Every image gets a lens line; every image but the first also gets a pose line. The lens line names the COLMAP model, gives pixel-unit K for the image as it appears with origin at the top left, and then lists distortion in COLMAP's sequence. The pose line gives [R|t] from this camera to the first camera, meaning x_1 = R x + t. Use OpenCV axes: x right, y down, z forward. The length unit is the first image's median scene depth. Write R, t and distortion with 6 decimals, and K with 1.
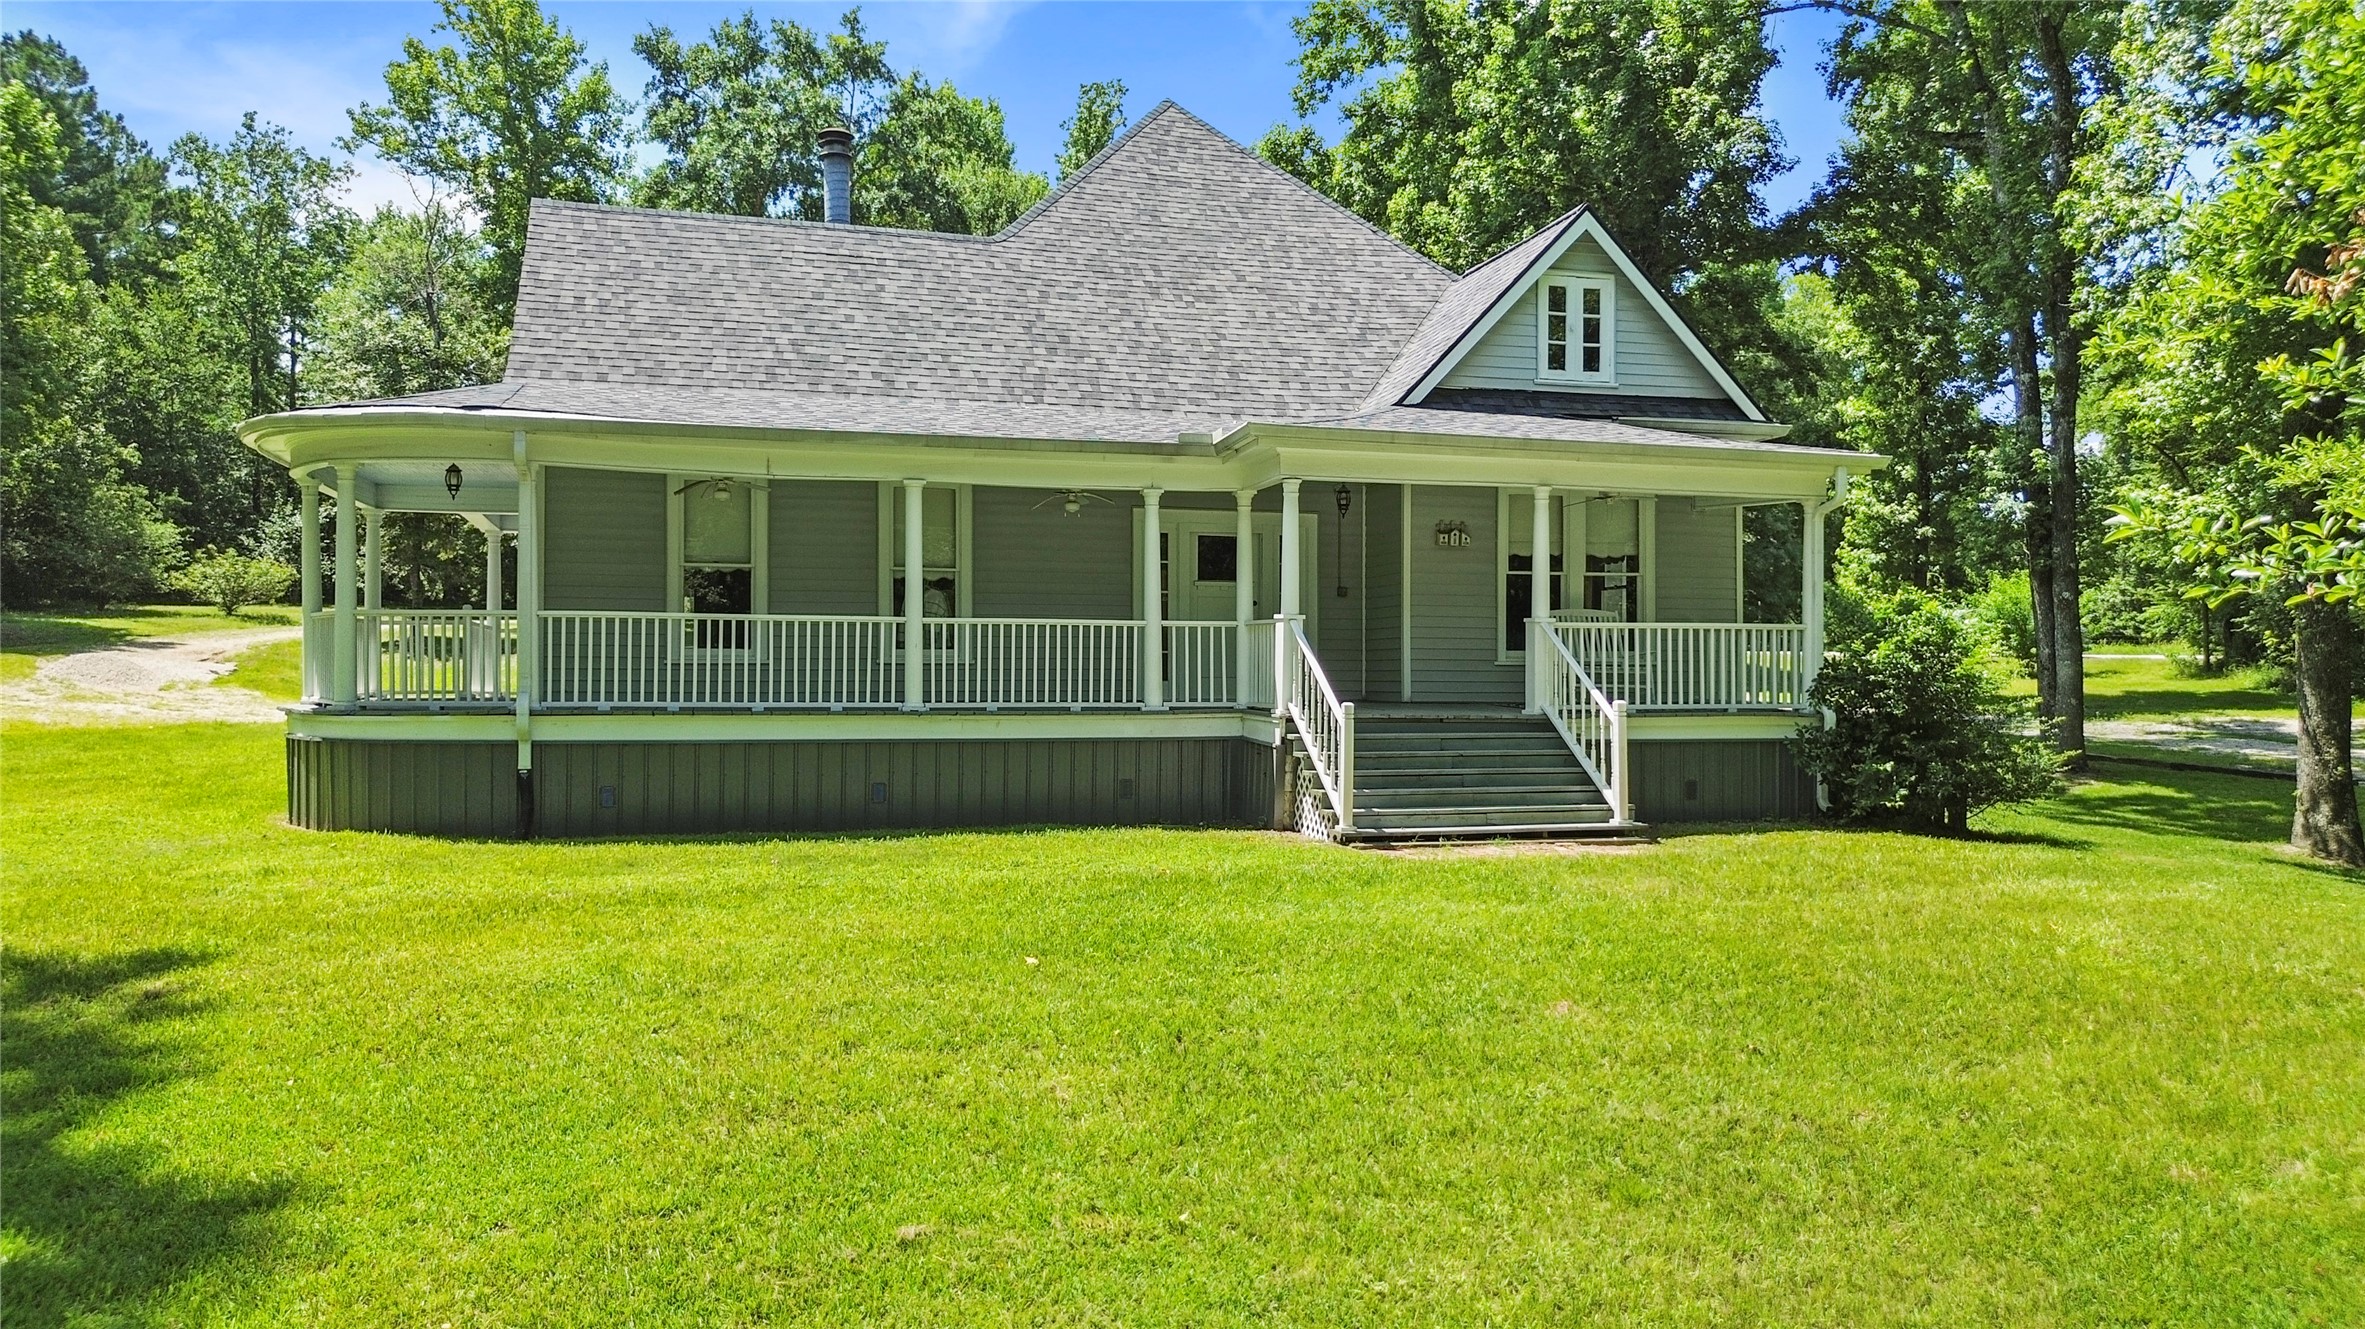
lens RADIAL K [[1689.3, 0, 1170.3], [0, 1689.3, 669.7], [0, 0, 1]] dist [0.049496, -0.044262]
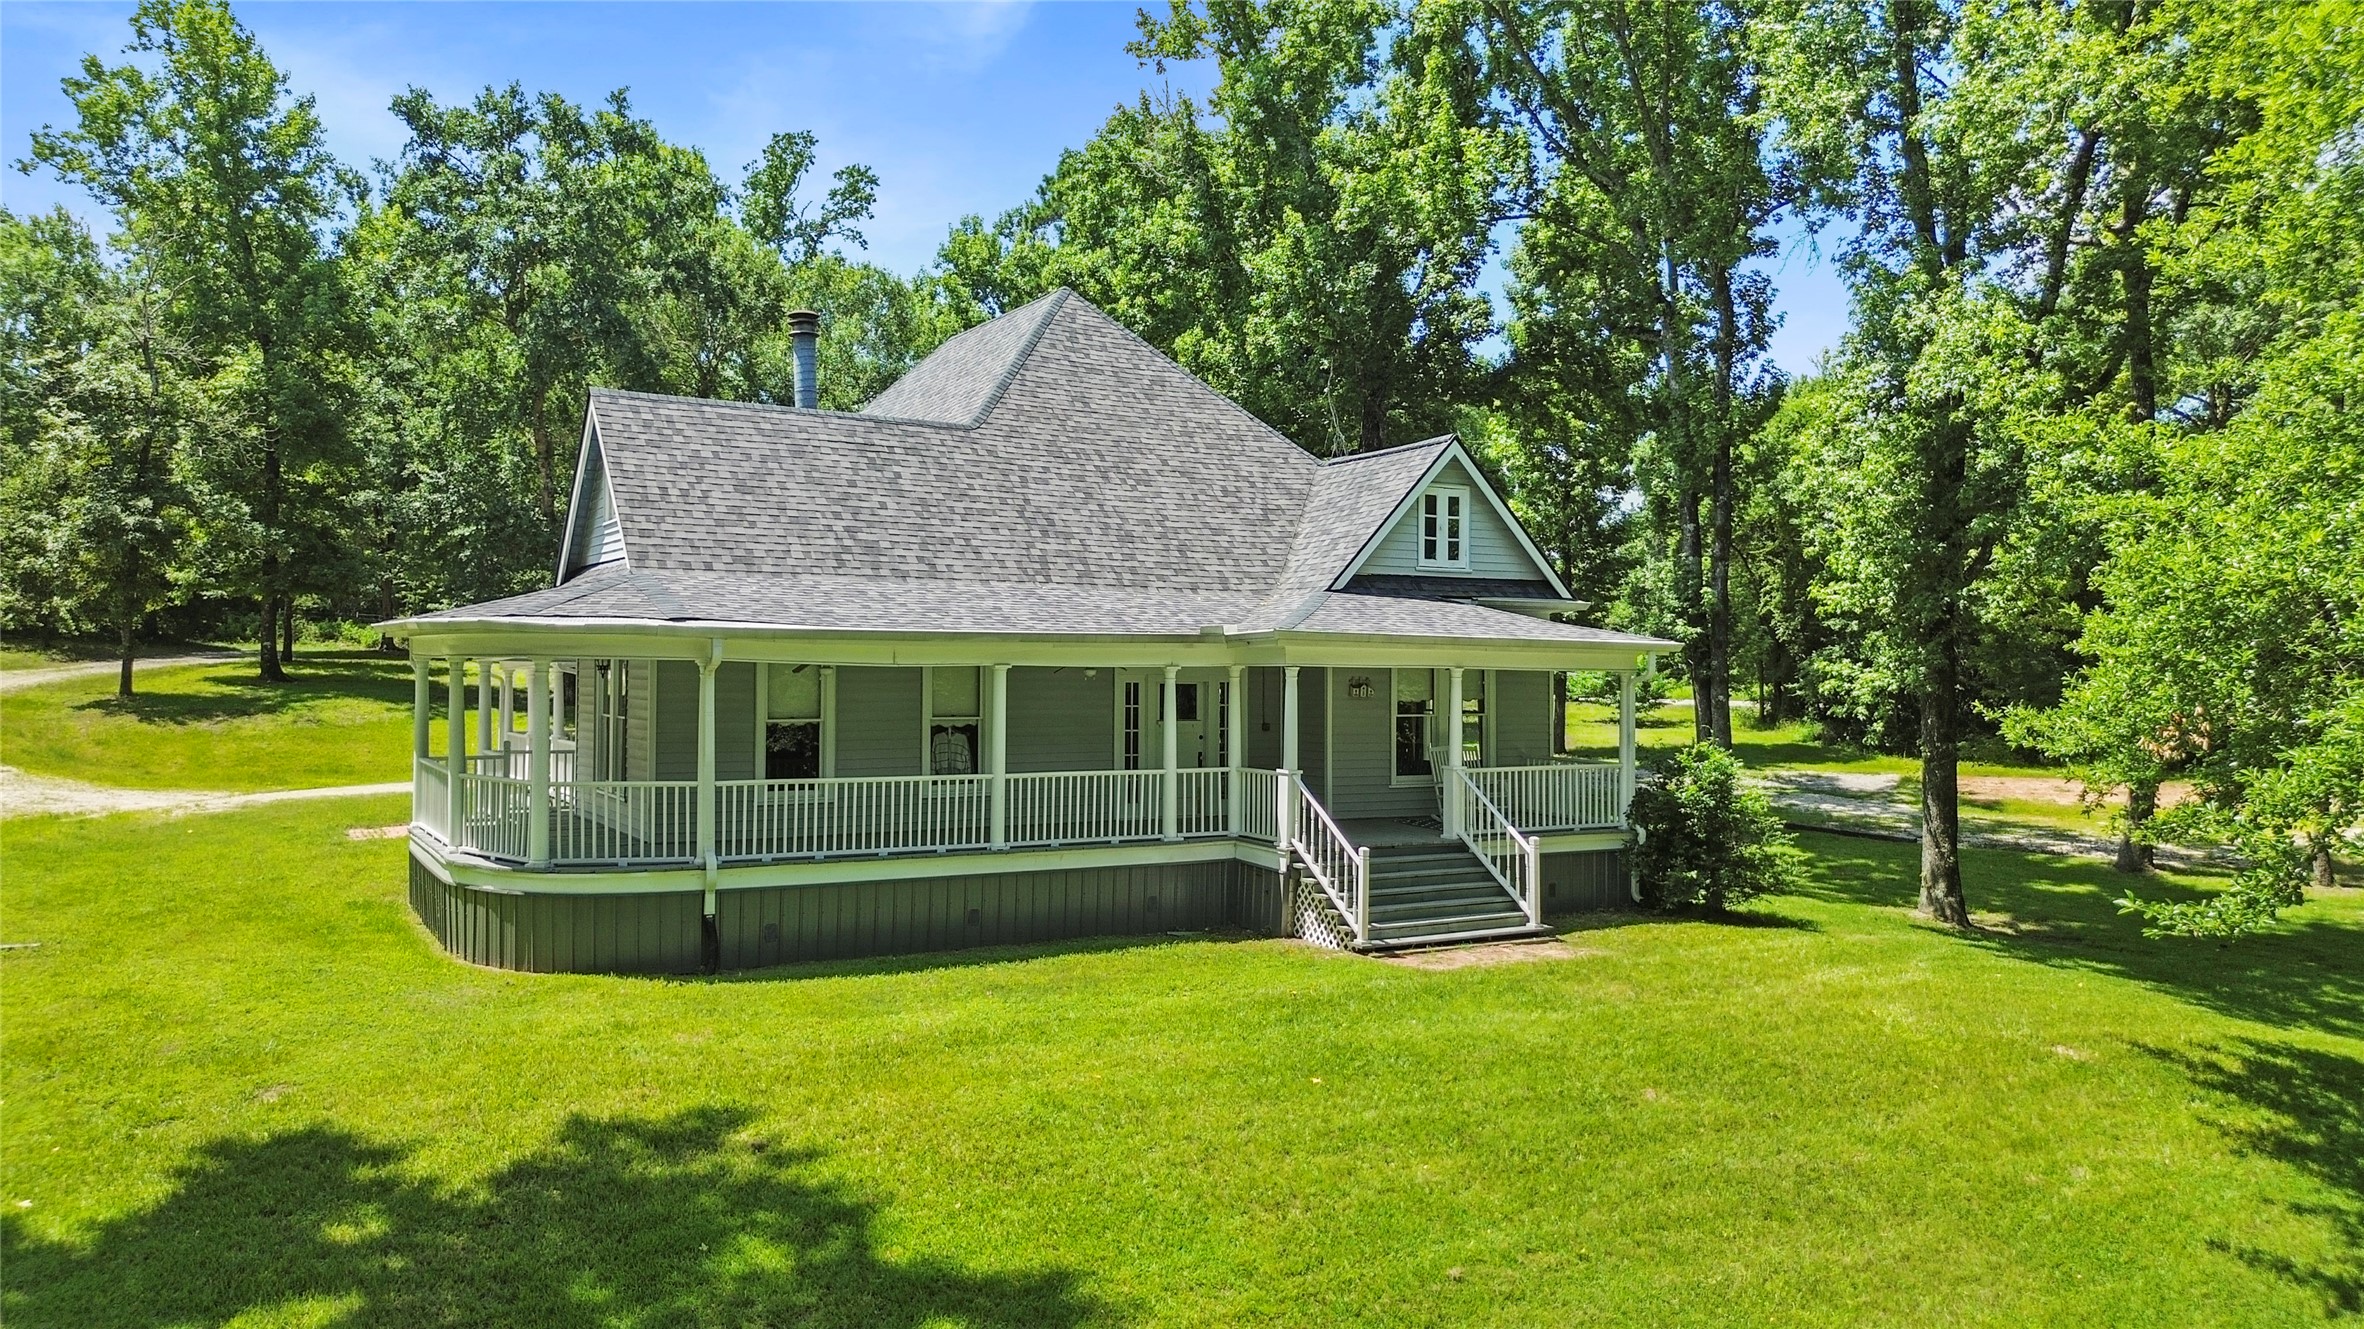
lens RADIAL K [[1688.6, 0, 1180.6], [0, 1688.6, 656.7], [0, 0, 1]] dist [0.049496, -0.044262]
pose [[0.966646, 0.005814, 0.256050, -0.286872], [-0.004541, 0.999974, -0.005563, -0.093911], [-0.256075, 0.004215, 0.966648, -0.198990]]
